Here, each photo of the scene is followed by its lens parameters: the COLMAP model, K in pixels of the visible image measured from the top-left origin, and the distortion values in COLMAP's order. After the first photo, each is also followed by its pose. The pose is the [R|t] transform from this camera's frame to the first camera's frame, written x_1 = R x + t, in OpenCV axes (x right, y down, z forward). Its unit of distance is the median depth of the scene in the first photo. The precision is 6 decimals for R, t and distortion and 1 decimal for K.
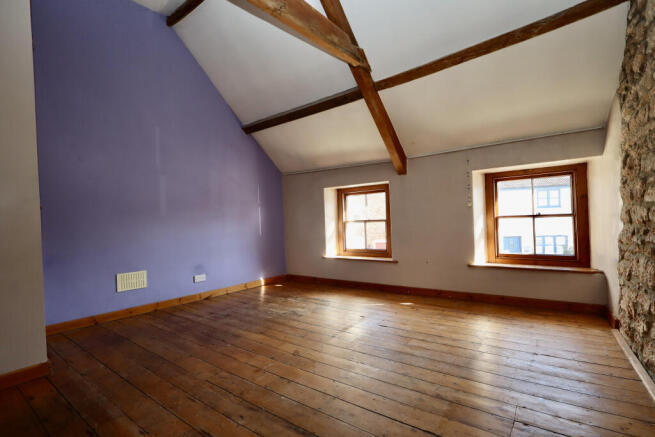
lens RADIAL K [[294.8, 0, 326.9], [0, 294.8, 218.4], [0, 0, 1]] dist [-0.002286, -0.000149]
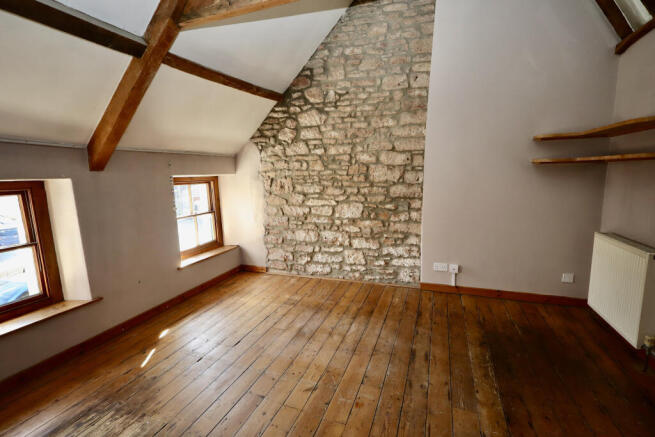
lens RADIAL K [[294.8, 0, 327.3], [0, 294.8, 219.1], [0, 0, 1]] dist [-0.002286, -0.000149]
pose [[-0.242639, -0.099081, 0.965044, -0.937160], [0.044160, 0.992611, 0.113015, -0.159824], [-0.969111, 0.070038, -0.236471, 1.127776]]
